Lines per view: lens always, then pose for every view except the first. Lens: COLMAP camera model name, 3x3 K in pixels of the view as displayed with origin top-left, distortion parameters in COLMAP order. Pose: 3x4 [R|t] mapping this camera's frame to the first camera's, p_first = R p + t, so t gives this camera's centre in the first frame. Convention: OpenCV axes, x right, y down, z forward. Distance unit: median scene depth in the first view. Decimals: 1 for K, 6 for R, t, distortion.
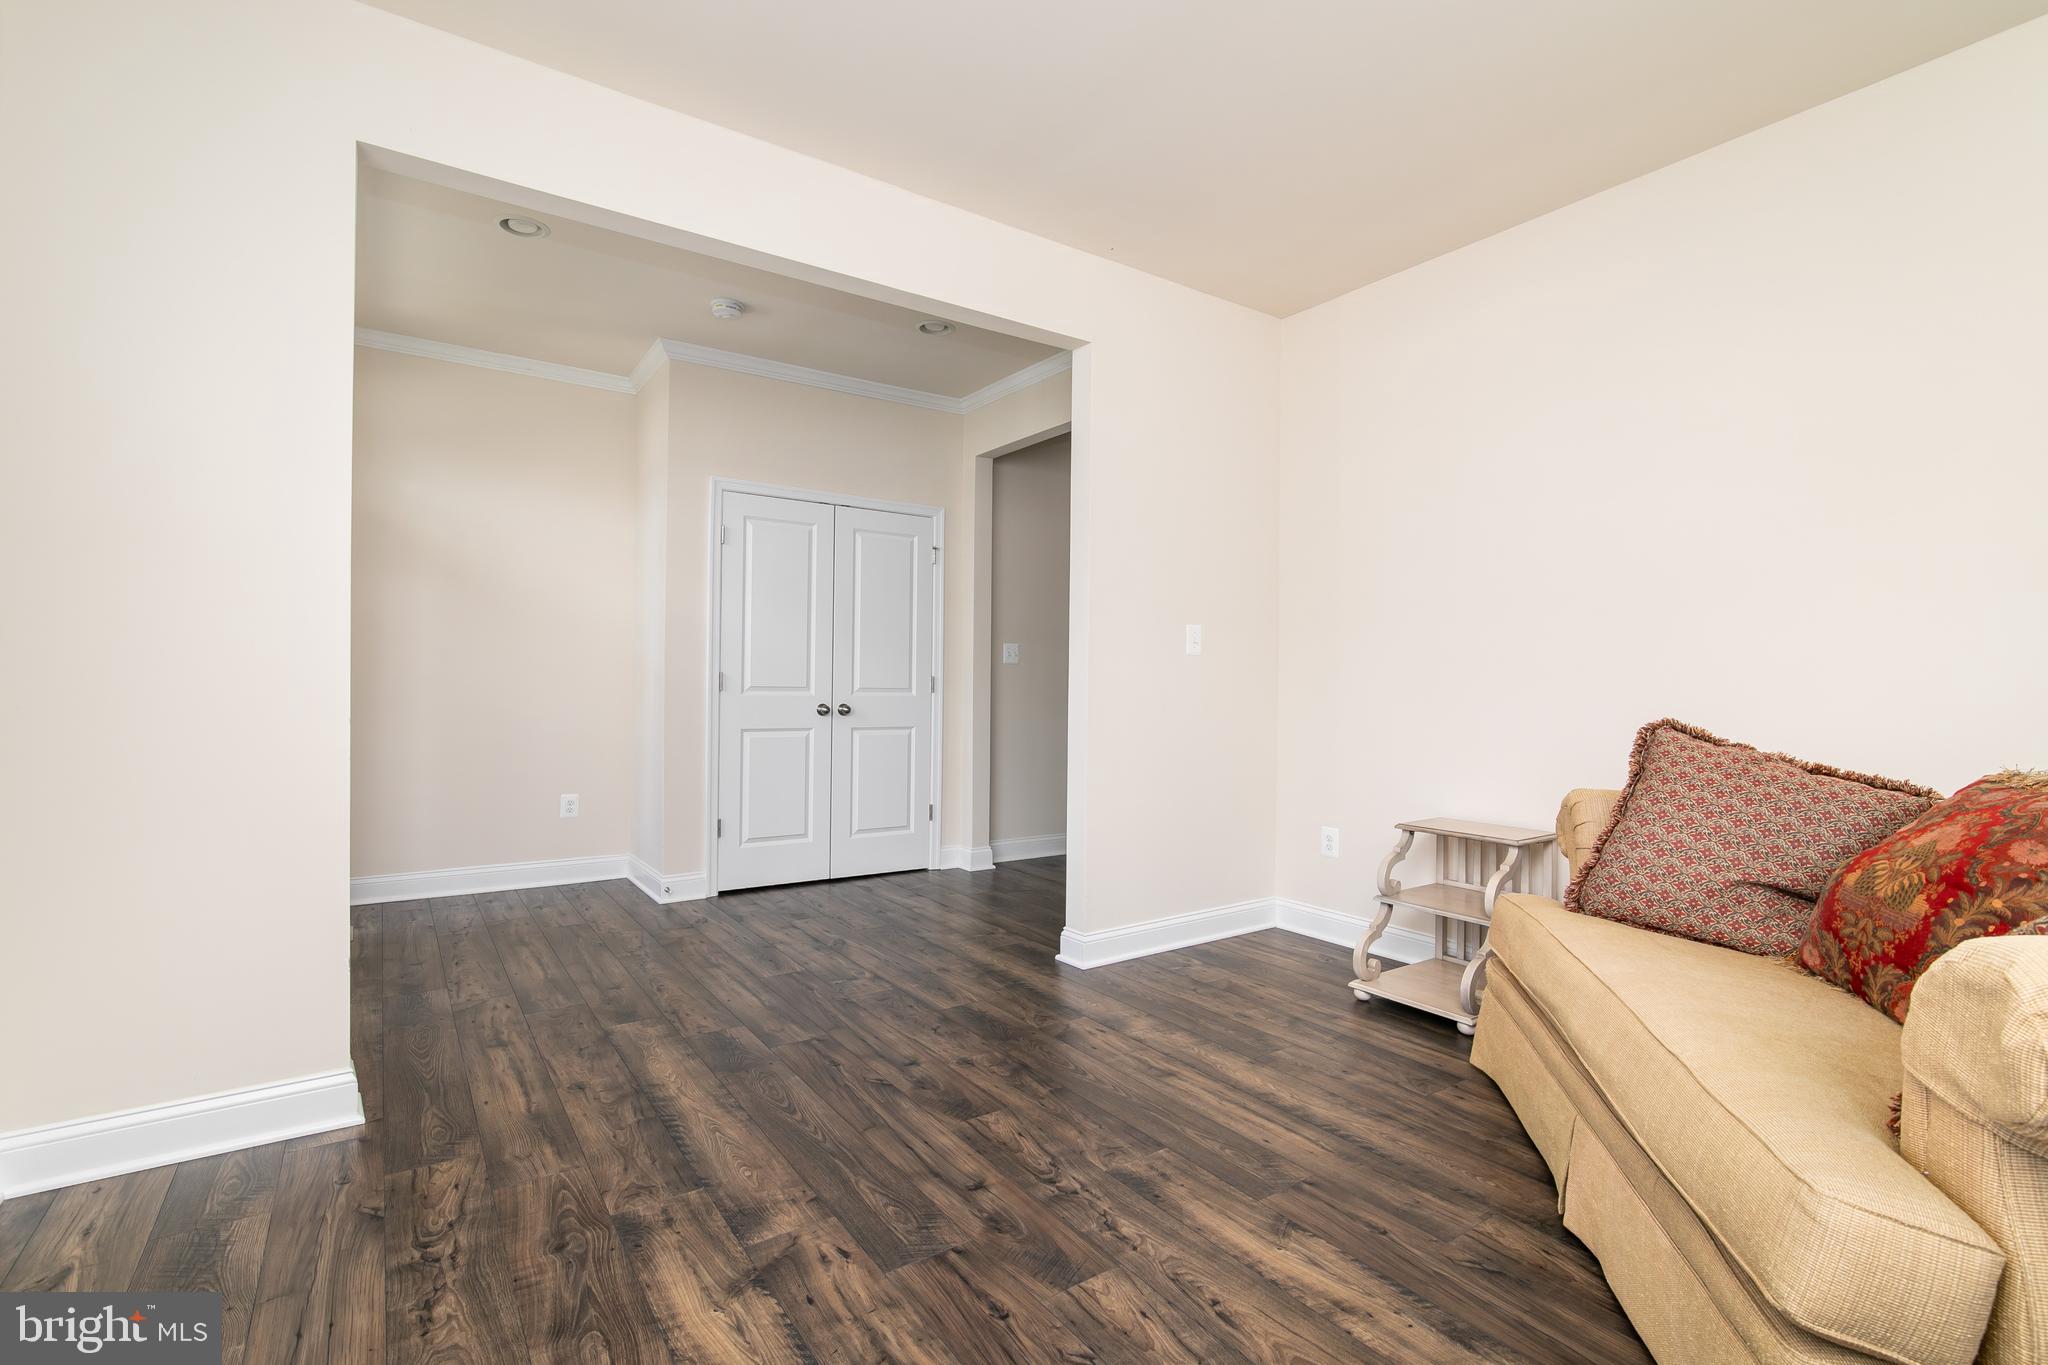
lens RADIAL K [[939.4, 0, 1052.7], [0, 939.4, 676.1], [0, 0, 1]] dist [-0.006597, -0.000341]
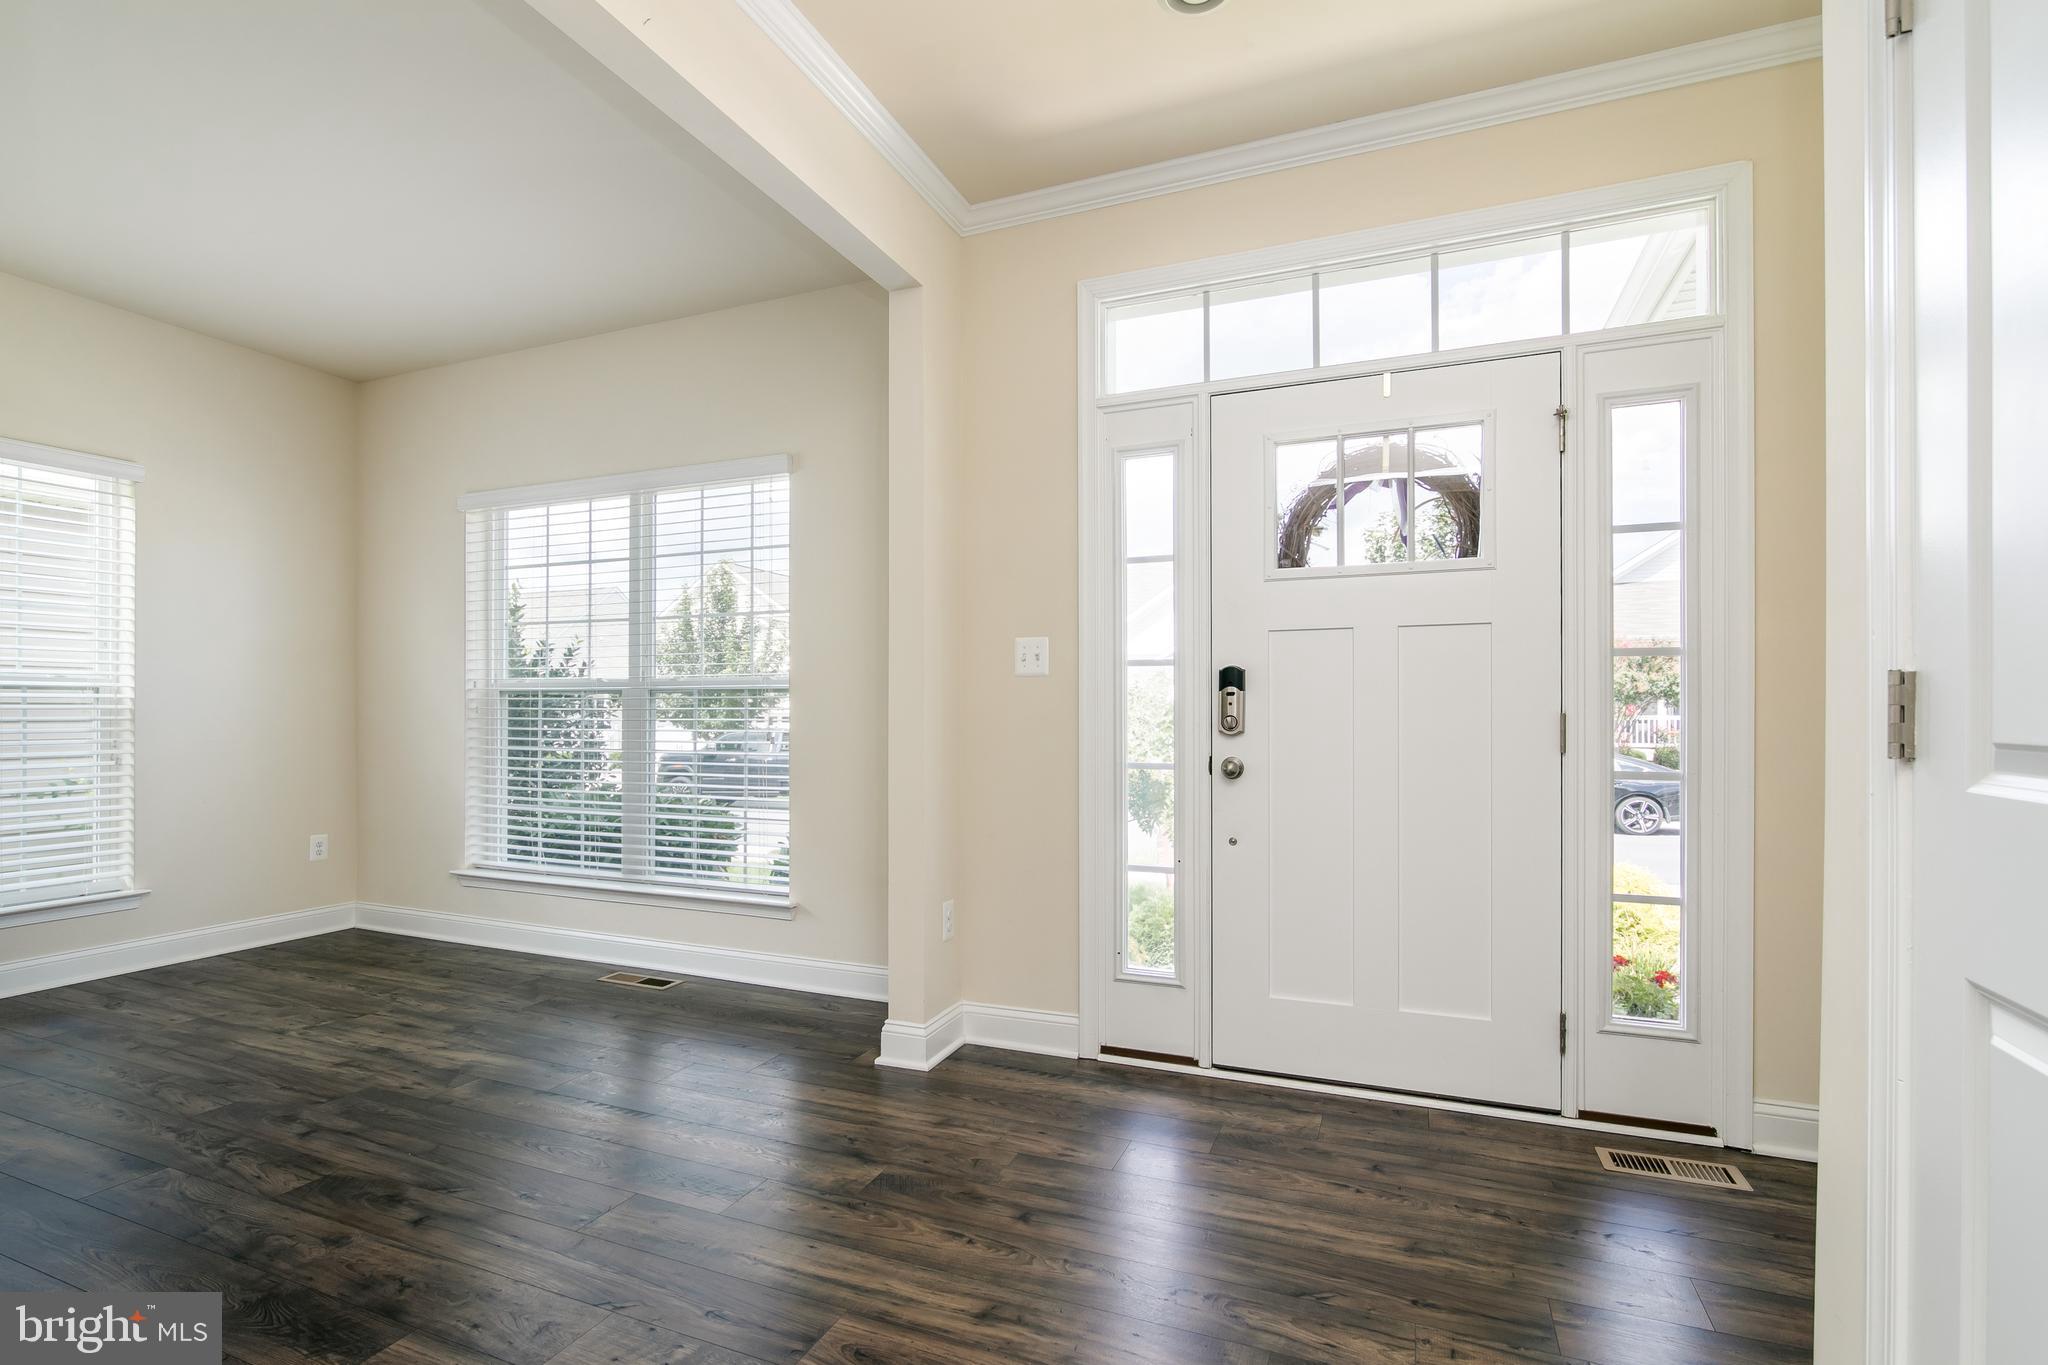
lens RADIAL K [[959.9, 0, 1023.7], [0, 959.9, 715.9], [0, 0, 1]] dist [-0.001135, 0.000132]
pose [[-0.831299, -0.005416, -0.555799, -0.140772], [-0.001072, 0.999966, -0.008141, -0.014011], [0.555824, -0.006171, -0.831277, 2.272775]]
